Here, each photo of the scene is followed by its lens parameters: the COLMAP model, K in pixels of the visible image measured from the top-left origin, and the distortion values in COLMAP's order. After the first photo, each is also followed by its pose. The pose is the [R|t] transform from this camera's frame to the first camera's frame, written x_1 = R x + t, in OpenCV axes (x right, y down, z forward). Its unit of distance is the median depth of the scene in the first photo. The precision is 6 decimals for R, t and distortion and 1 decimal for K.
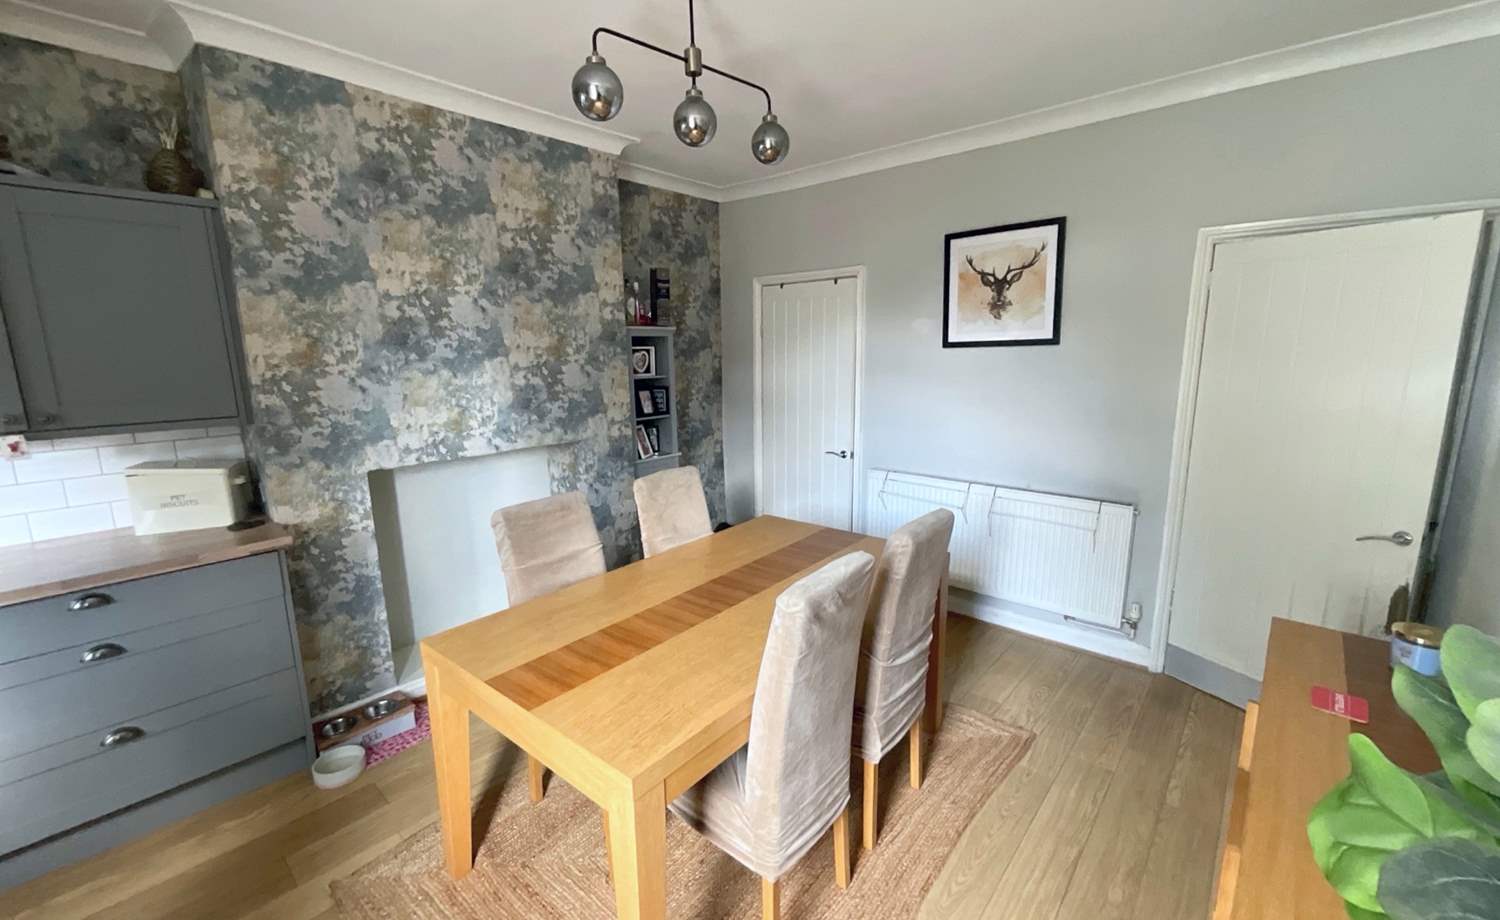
lens RADIAL K [[611.7, 0, 746.9], [0, 611.7, 457.5], [0, 0, 1]] dist [-0.001915, 0.002045]
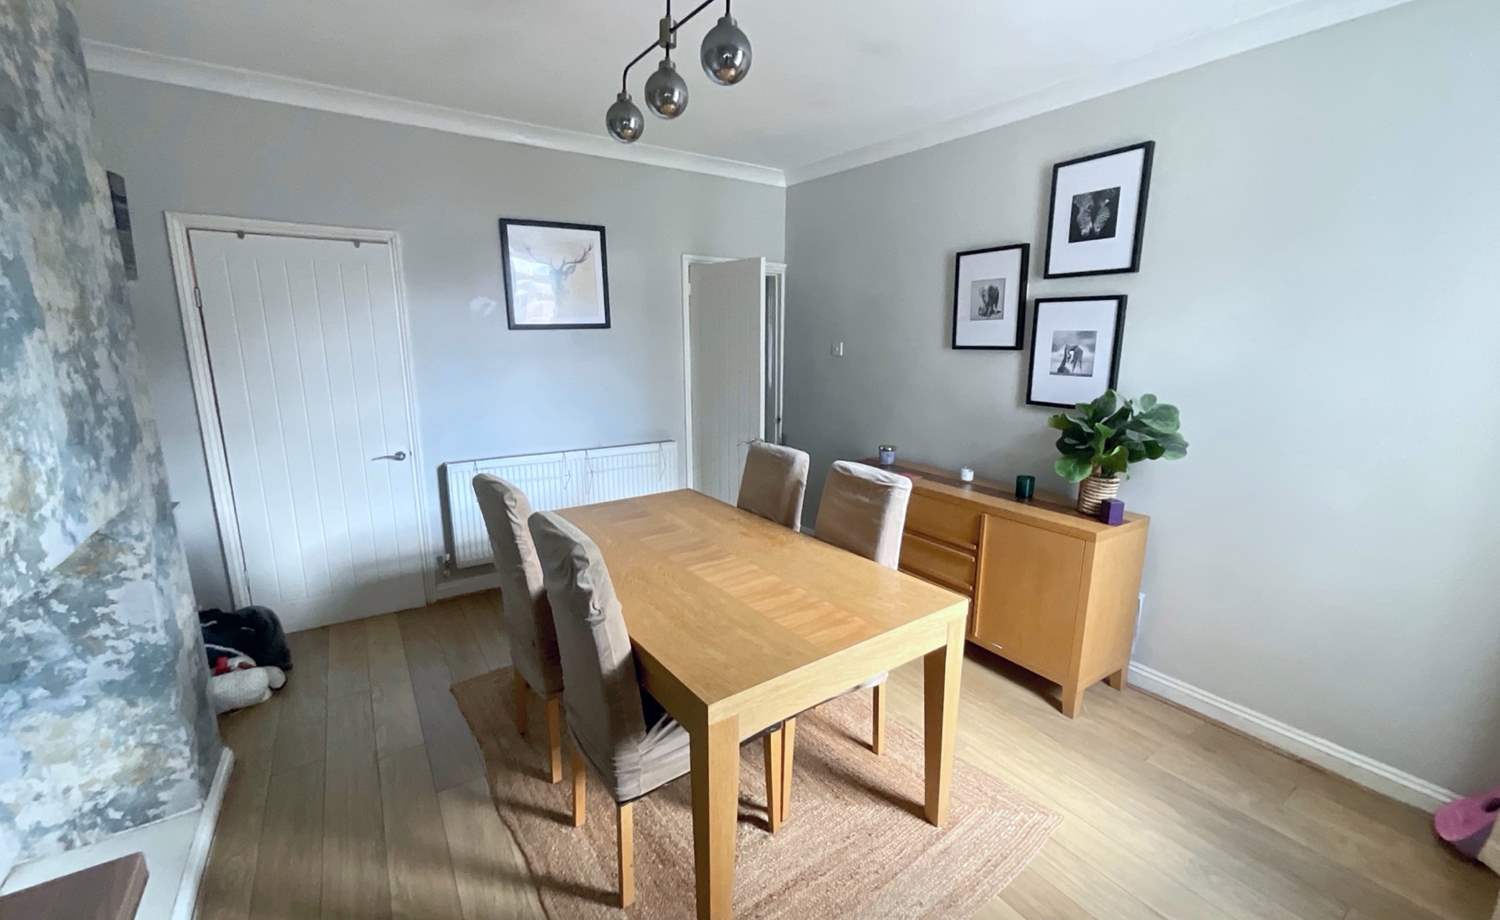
lens RADIAL K [[611.7, 0, 755.2], [0, 611.7, 459.6], [0, 0, 1]] dist [-0.001915, 0.002045]
pose [[0.257015, -0.182173, 0.949082, -0.699851], [0.163632, 0.976096, 0.143046, -0.054539], [-0.952454, 0.118535, 0.280681, 0.411527]]
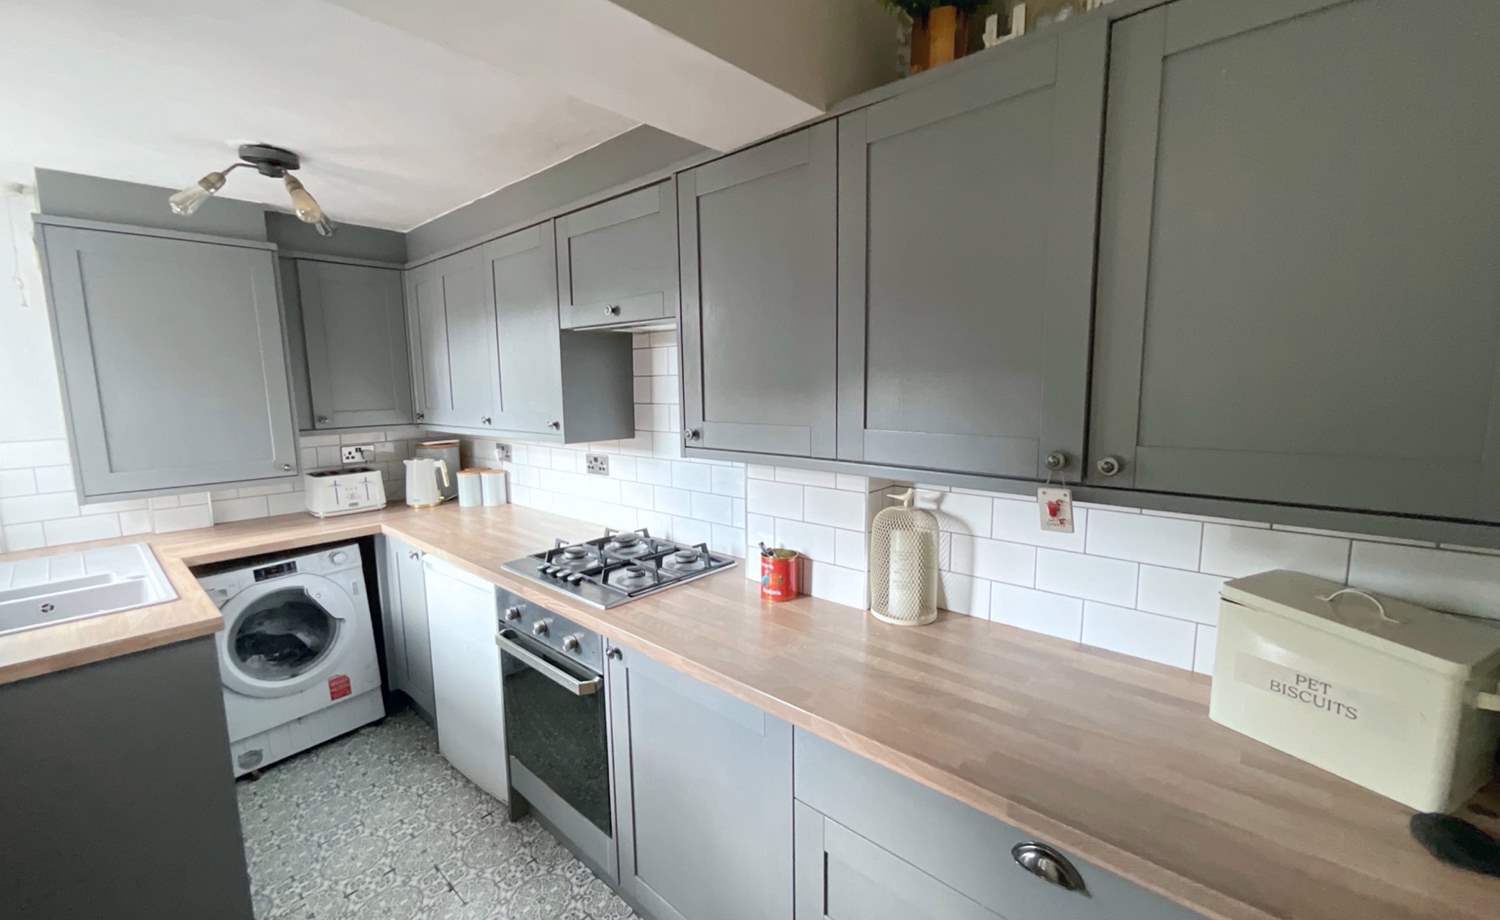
lens RADIAL K [[611.7, 0, 751.4], [0, 611.7, 460.5], [0, 0, 1]] dist [-0.001915, 0.002045]
pose [[-0.011449, 0.141877, -0.989818, -0.406988], [-0.164577, 0.976116, 0.141816, -0.059702], [0.986298, 0.164525, 0.012174, 0.450705]]
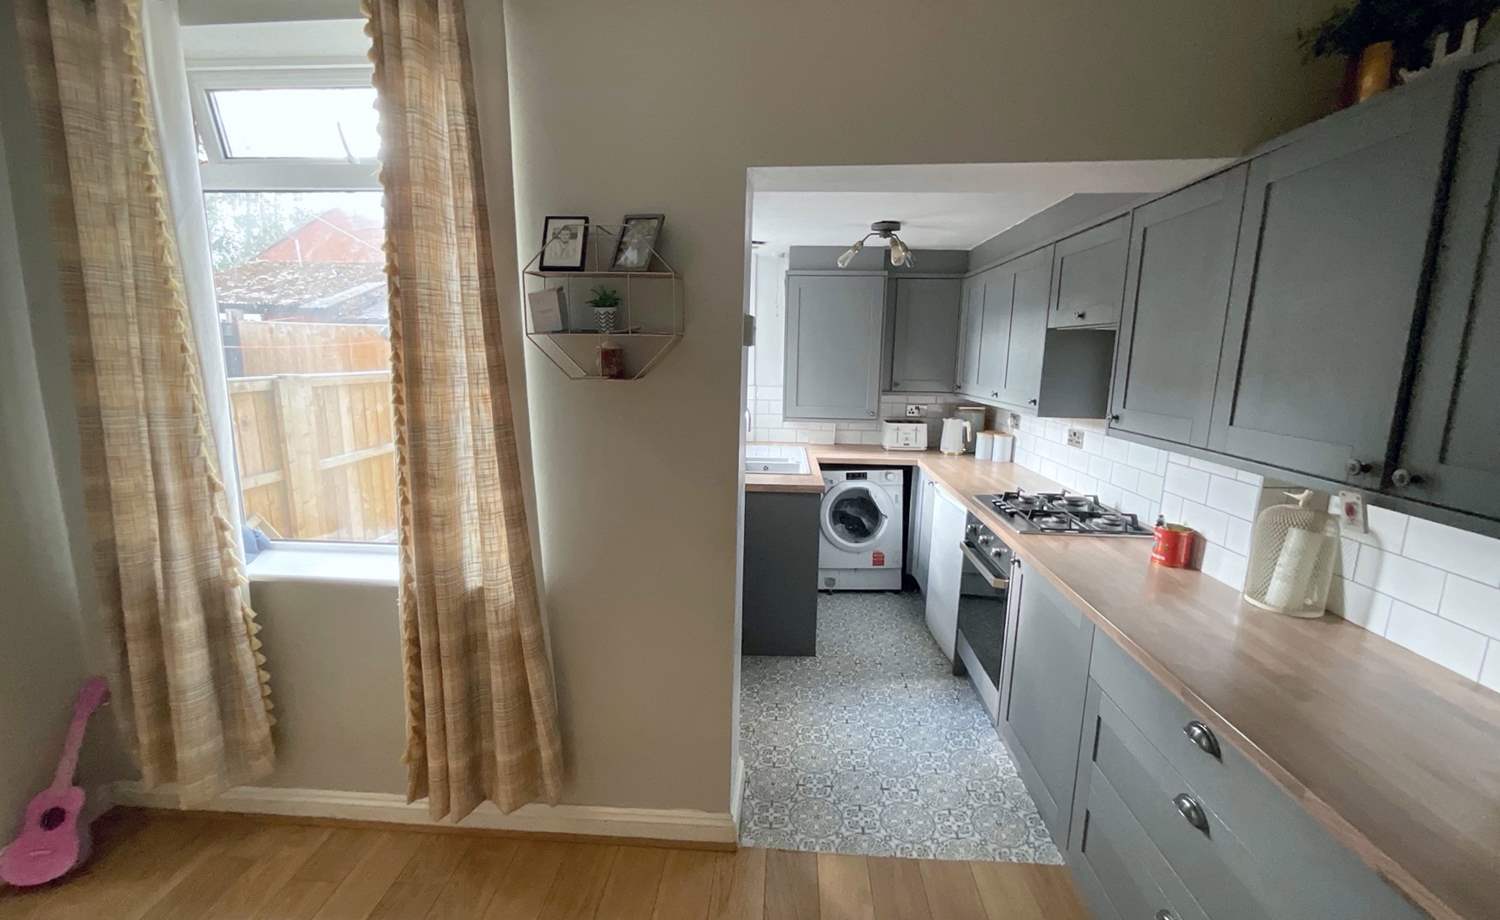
lens RADIAL K [[611.7, 0, 749.3], [0, 611.7, 461.3], [0, 0, 1]] dist [-0.001915, 0.002045]
pose [[-0.790079, 0.106720, -0.603643, -0.196868], [-0.117032, 0.940356, 0.319427, -0.125049], [0.601729, 0.323018, -0.730466, 0.684868]]
